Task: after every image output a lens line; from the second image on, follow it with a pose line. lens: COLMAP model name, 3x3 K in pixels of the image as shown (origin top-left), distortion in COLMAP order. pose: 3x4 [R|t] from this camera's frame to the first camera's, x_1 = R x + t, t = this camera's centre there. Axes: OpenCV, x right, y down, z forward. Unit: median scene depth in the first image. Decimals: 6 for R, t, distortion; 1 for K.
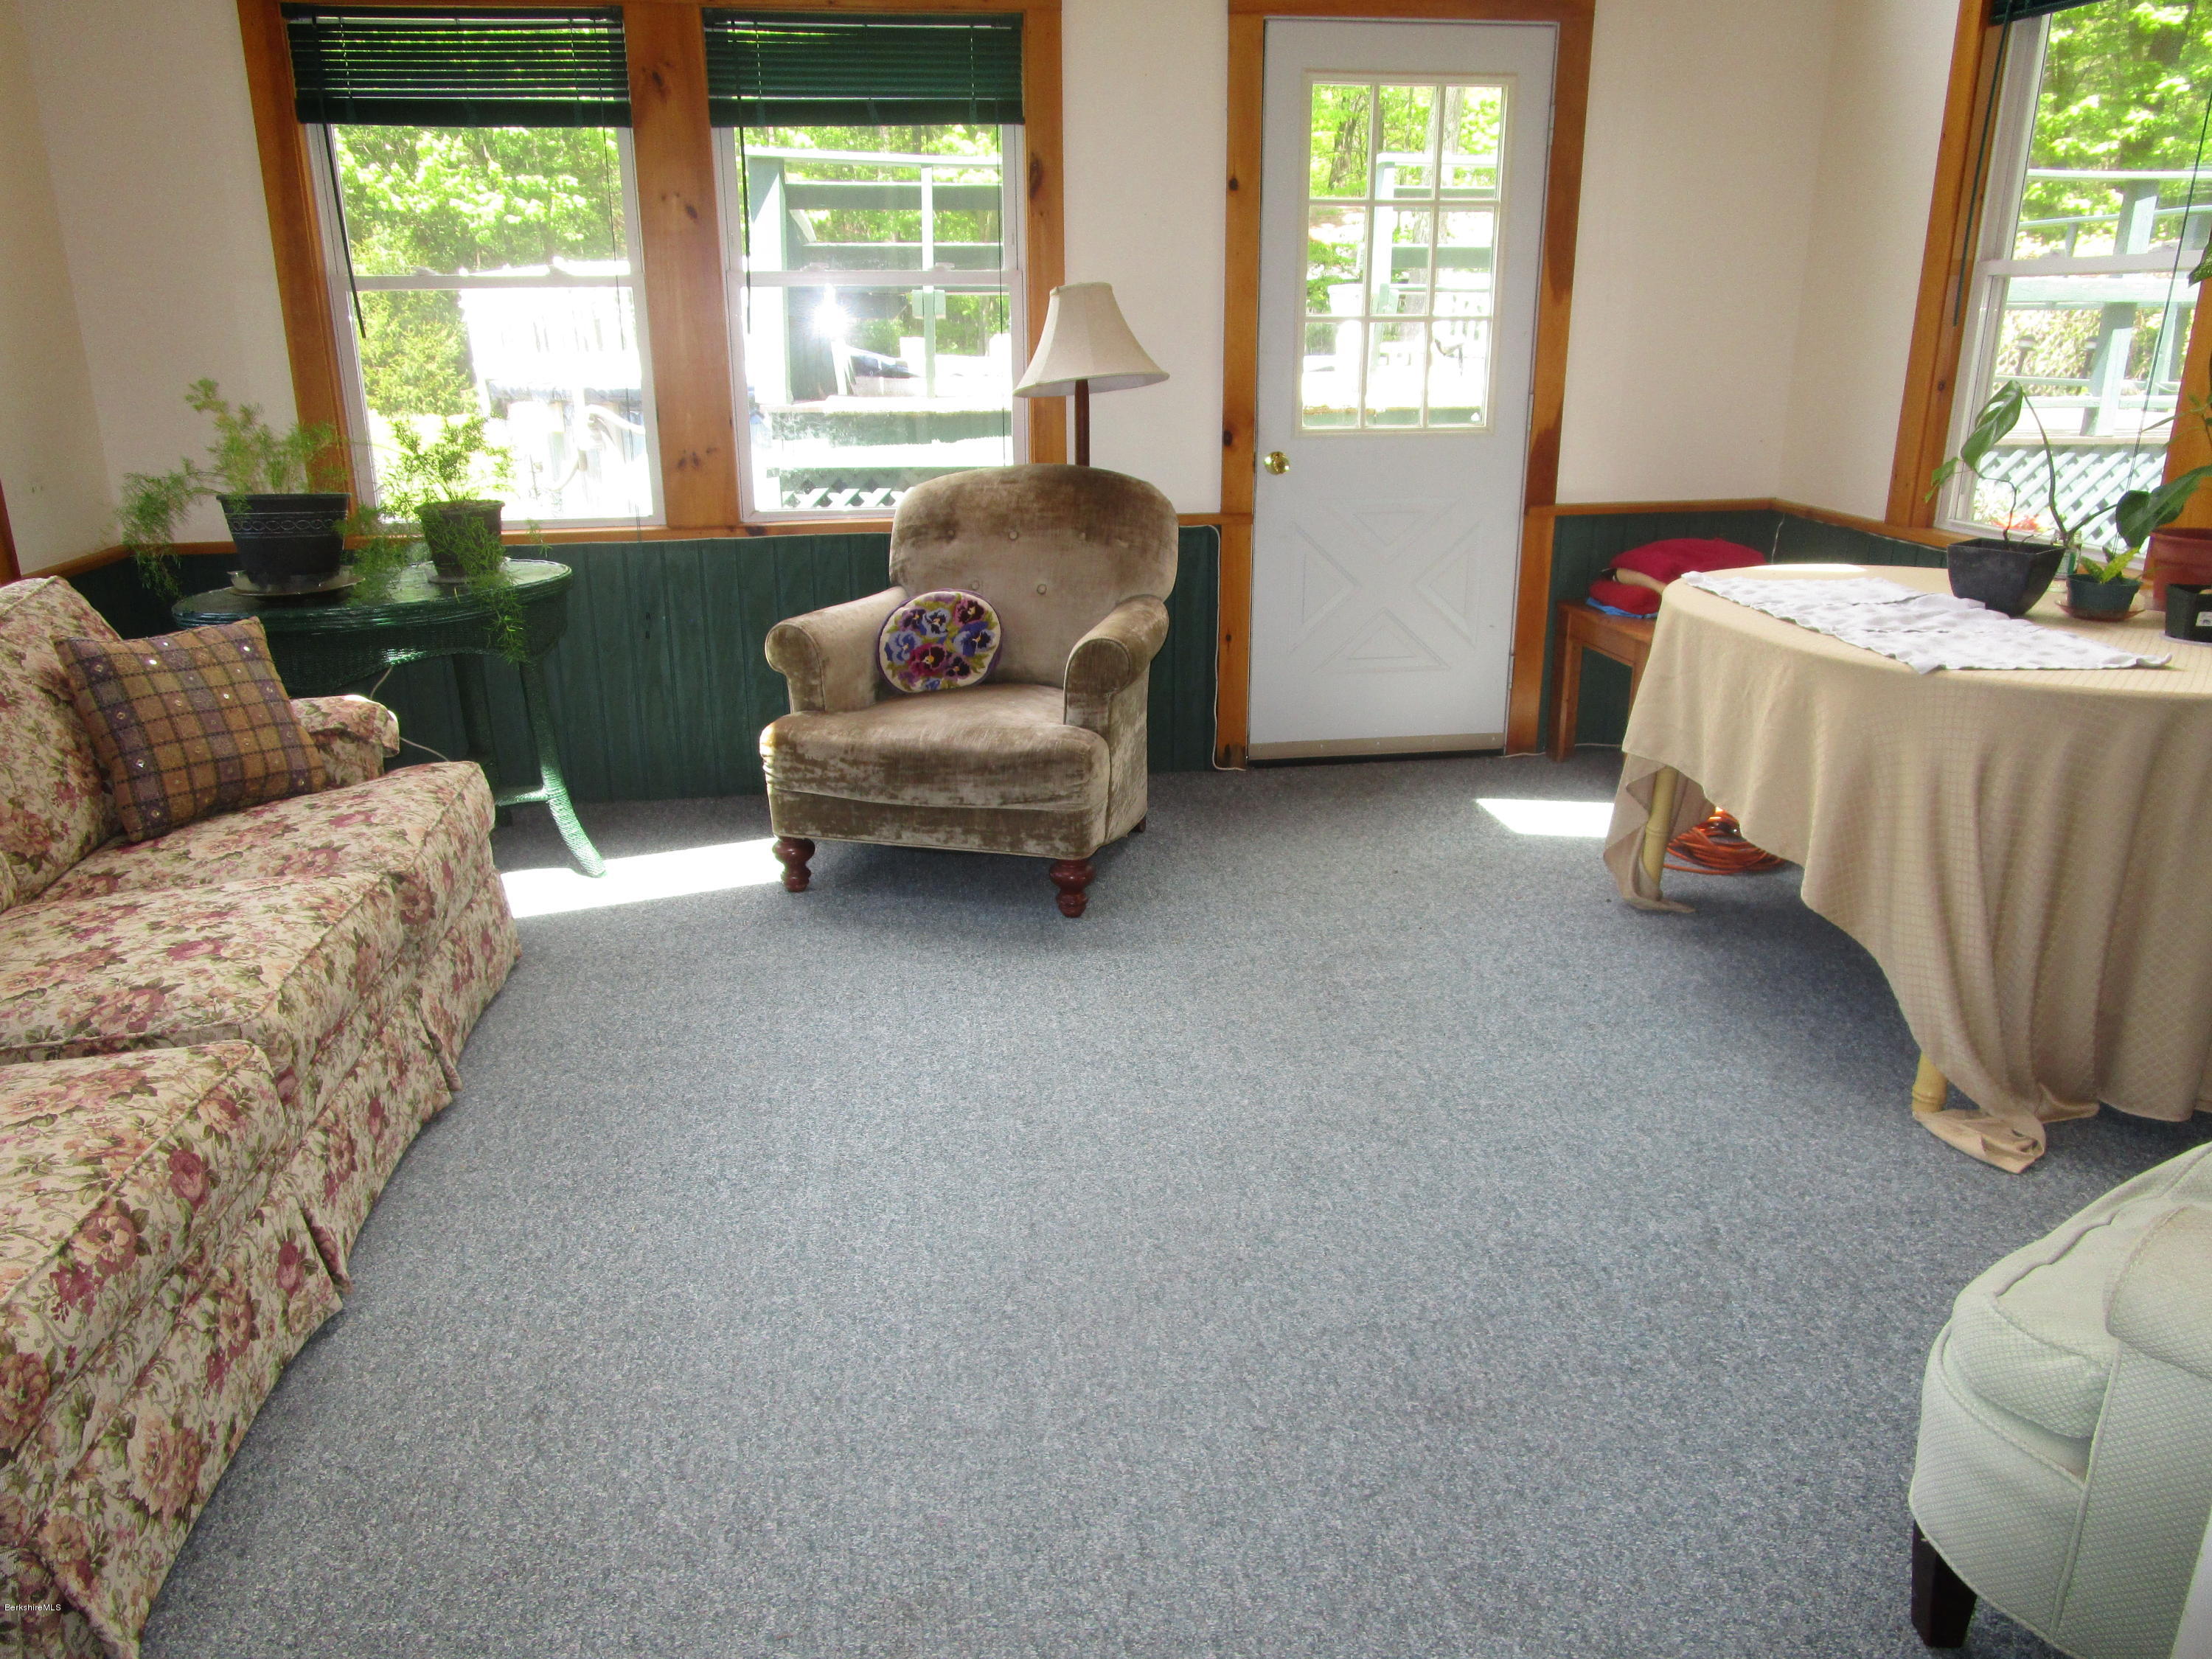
lens RADIAL K [[1564.0, 0, 1099.8], [0, 1564.0, 822.8], [0, 0, 1]] dist [-0.039003, 0.020642]
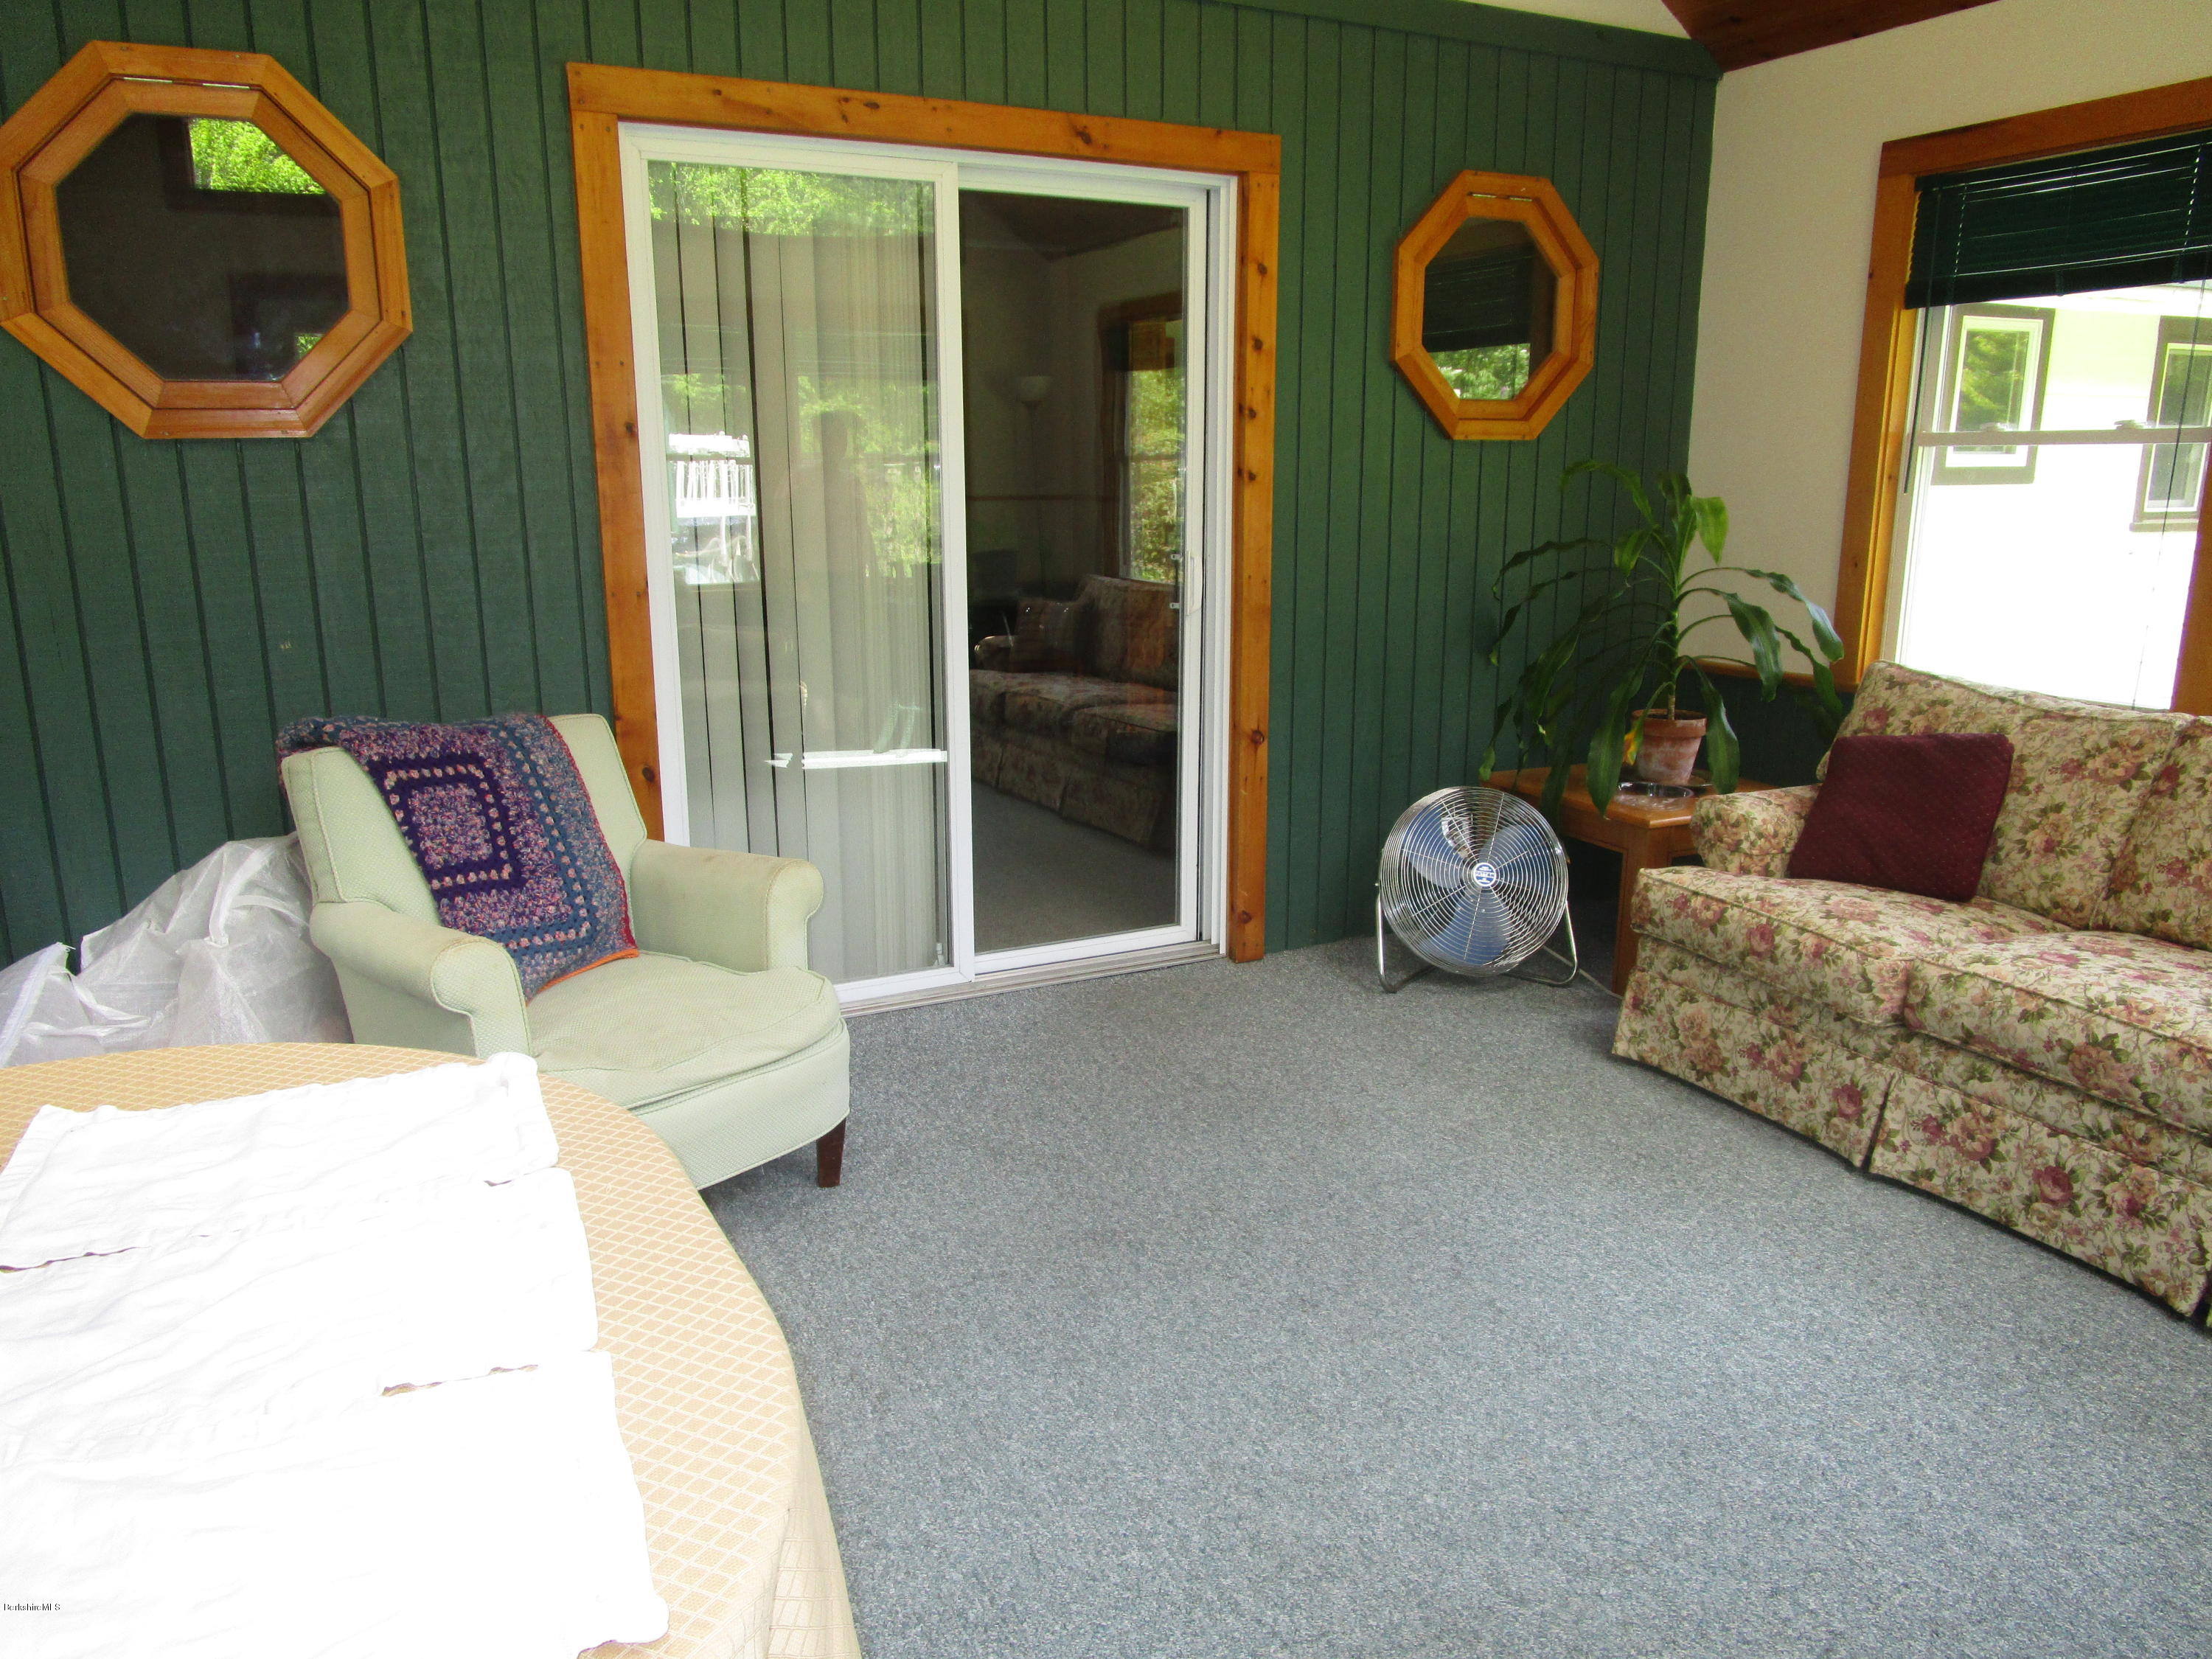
lens RADIAL K [[1564.0, 0, 1105.2], [0, 1564.0, 834.7], [0, 0, 1]] dist [-0.039003, 0.020642]
pose [[-0.946445, 0.081405, -0.312434, 0.594985], [-0.092298, 0.859091, 0.503432, -0.614252], [0.309391, 0.505308, -0.805569, 1.830800]]
